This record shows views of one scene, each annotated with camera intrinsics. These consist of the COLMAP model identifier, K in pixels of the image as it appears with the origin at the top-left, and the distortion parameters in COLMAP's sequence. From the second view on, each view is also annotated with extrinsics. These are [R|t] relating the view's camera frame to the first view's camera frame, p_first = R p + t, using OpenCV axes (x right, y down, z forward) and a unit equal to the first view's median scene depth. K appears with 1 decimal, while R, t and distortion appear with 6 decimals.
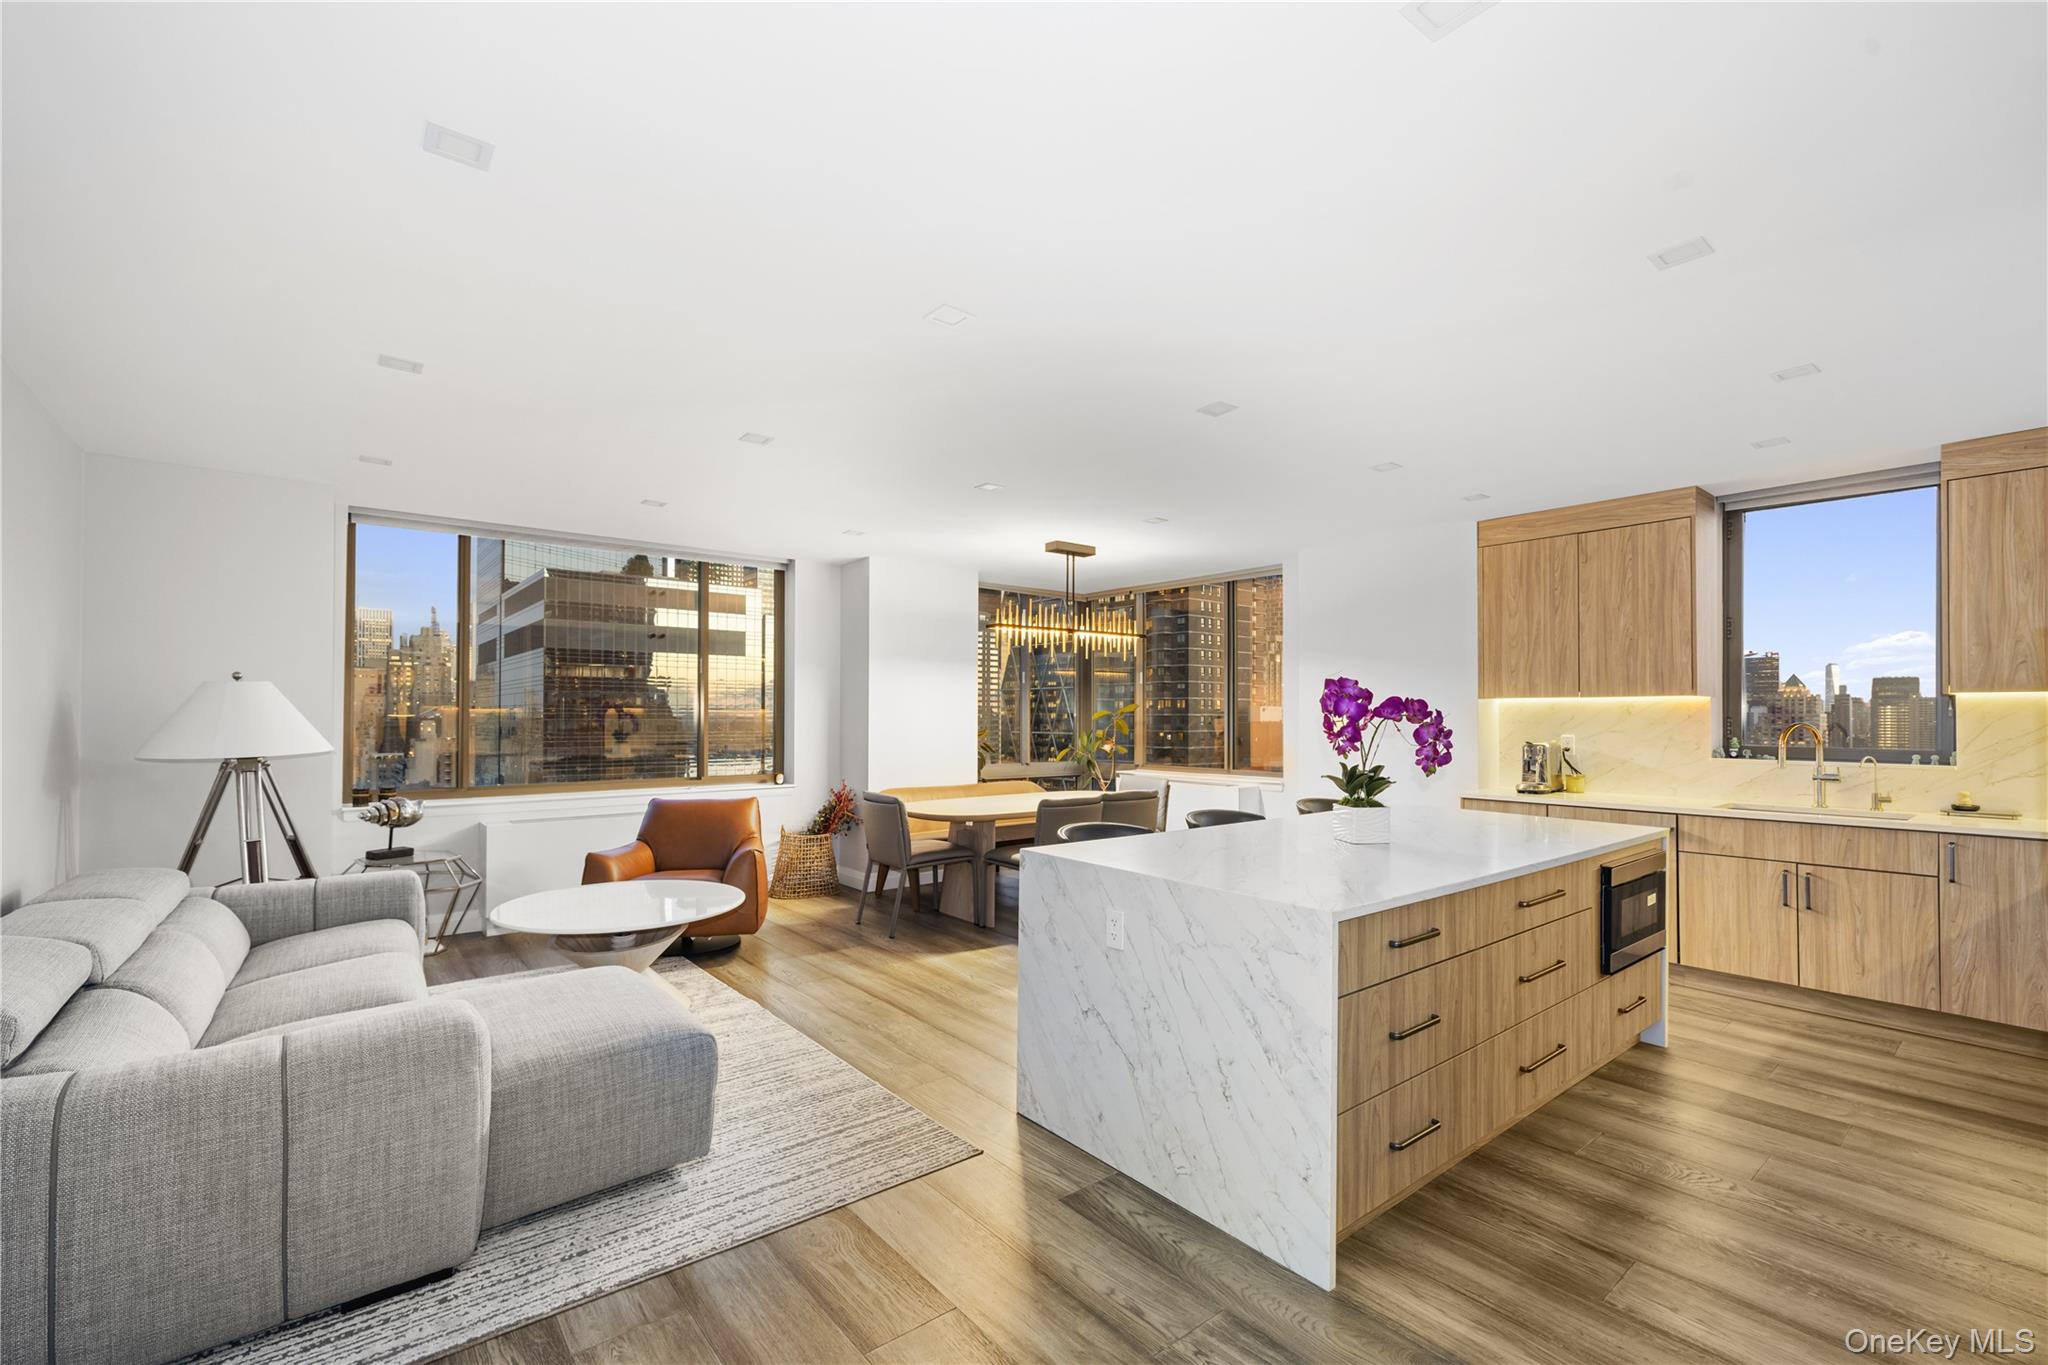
lens RADIAL K [[903.0, 0, 1024.3], [0, 903.0, 699.0], [0, 0, 1]] dist [-0.005478, -0.001501]
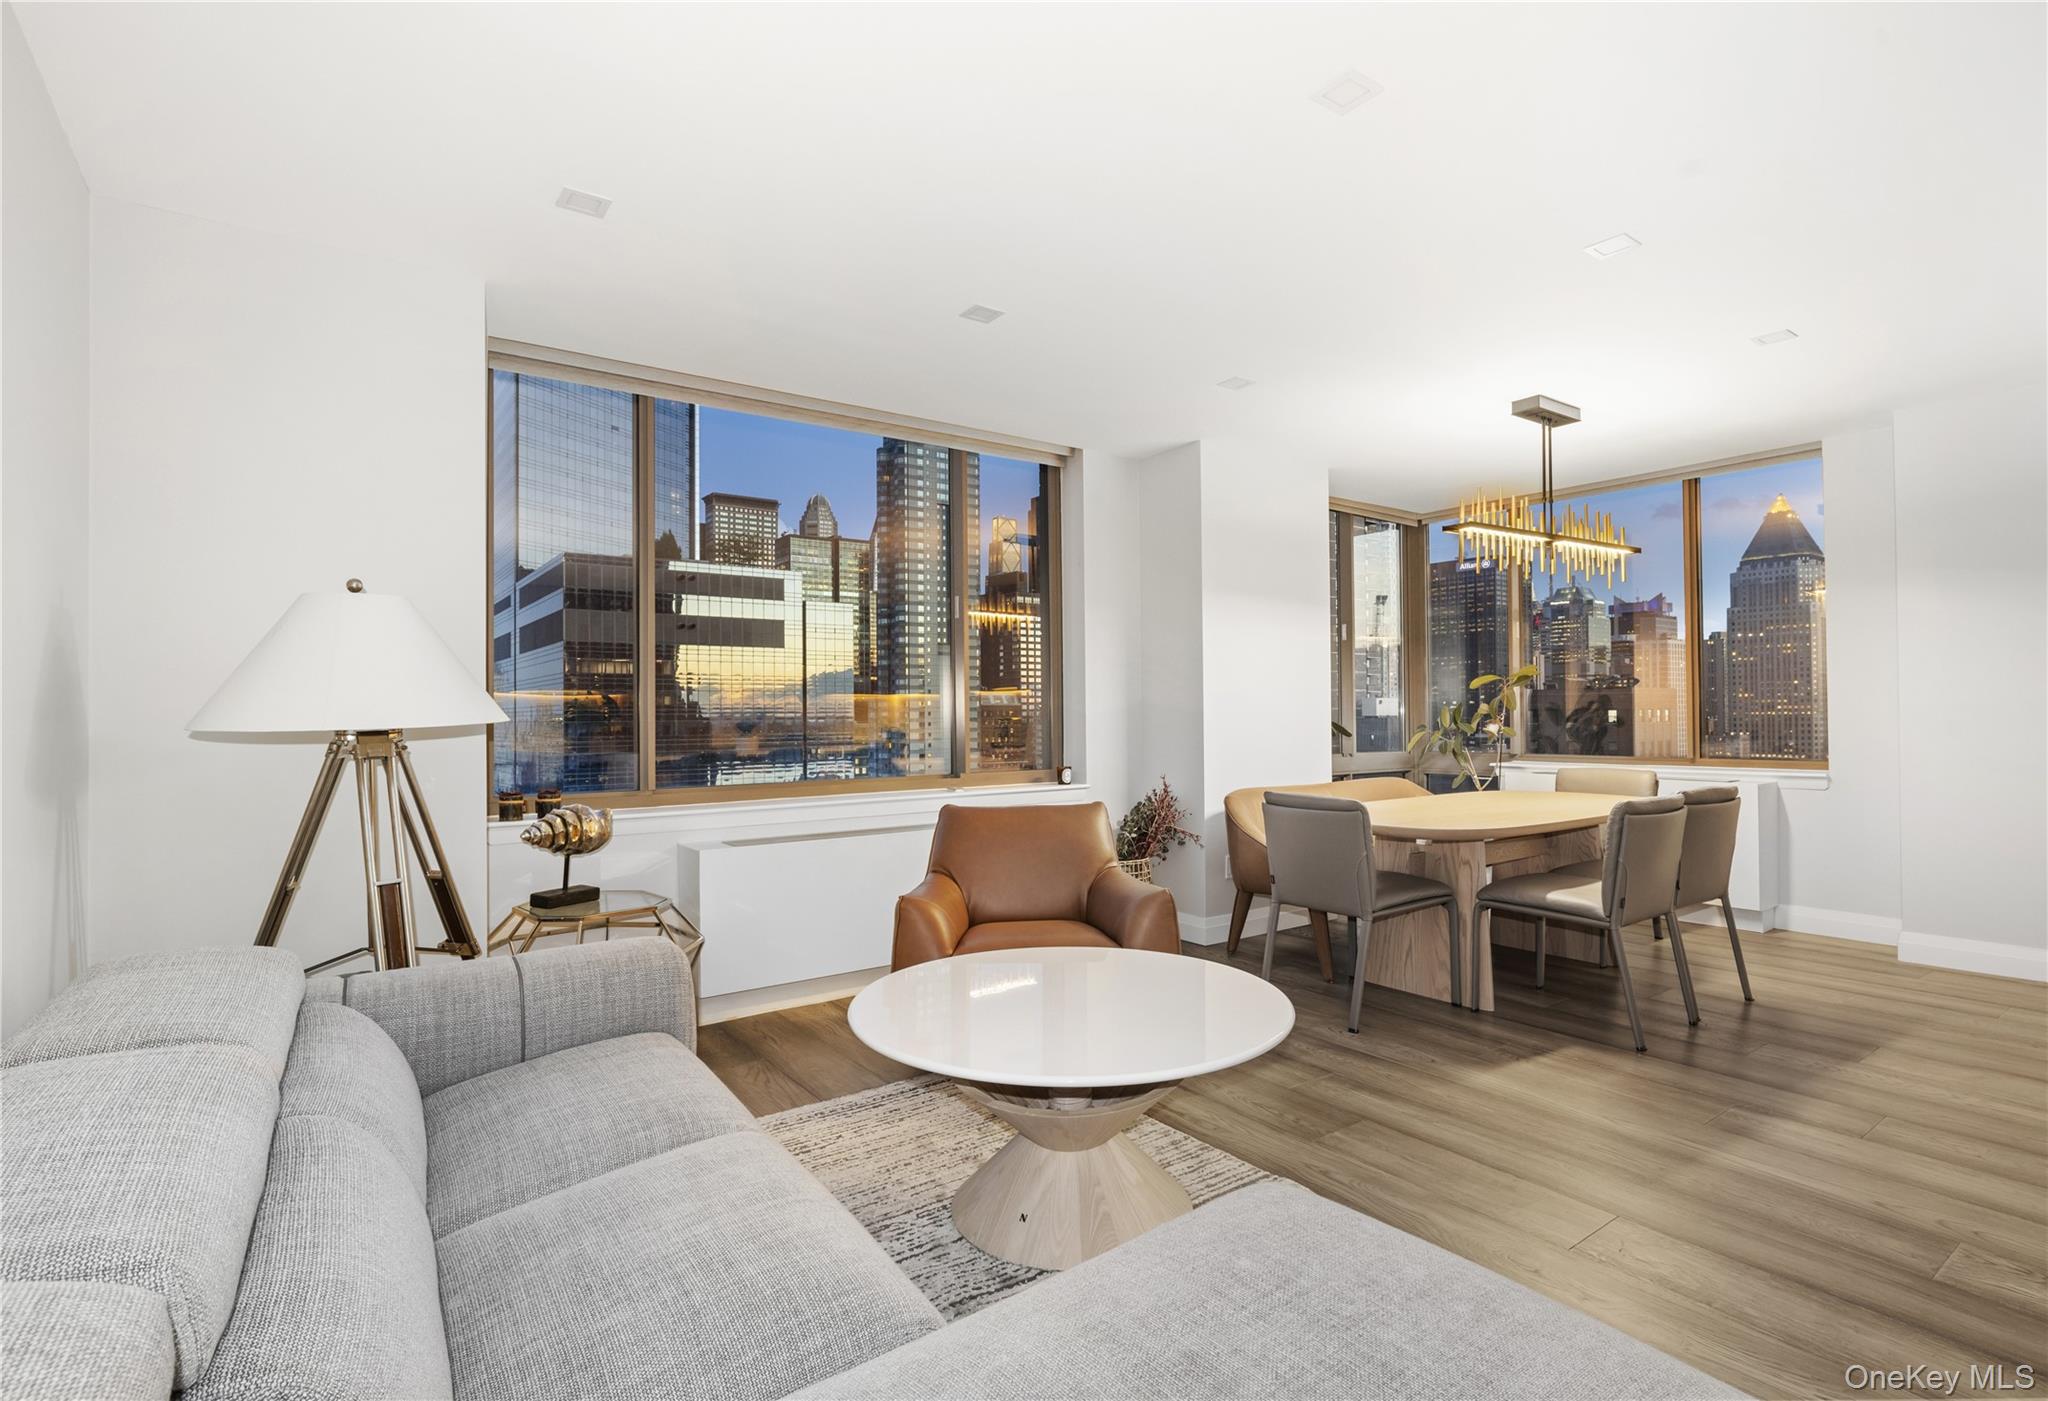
lens RADIAL K [[1025.1, 0, 1024.4], [0, 1025.1, 695.5], [0, 0, 1]] dist [-0.014610, 0.001807]
pose [[0.998240, -0.011652, -0.058147, -0.323699], [0.011644, 0.999932, -0.000479, 0.035966], [0.058148, -0.000199, 0.998308, 0.299993]]
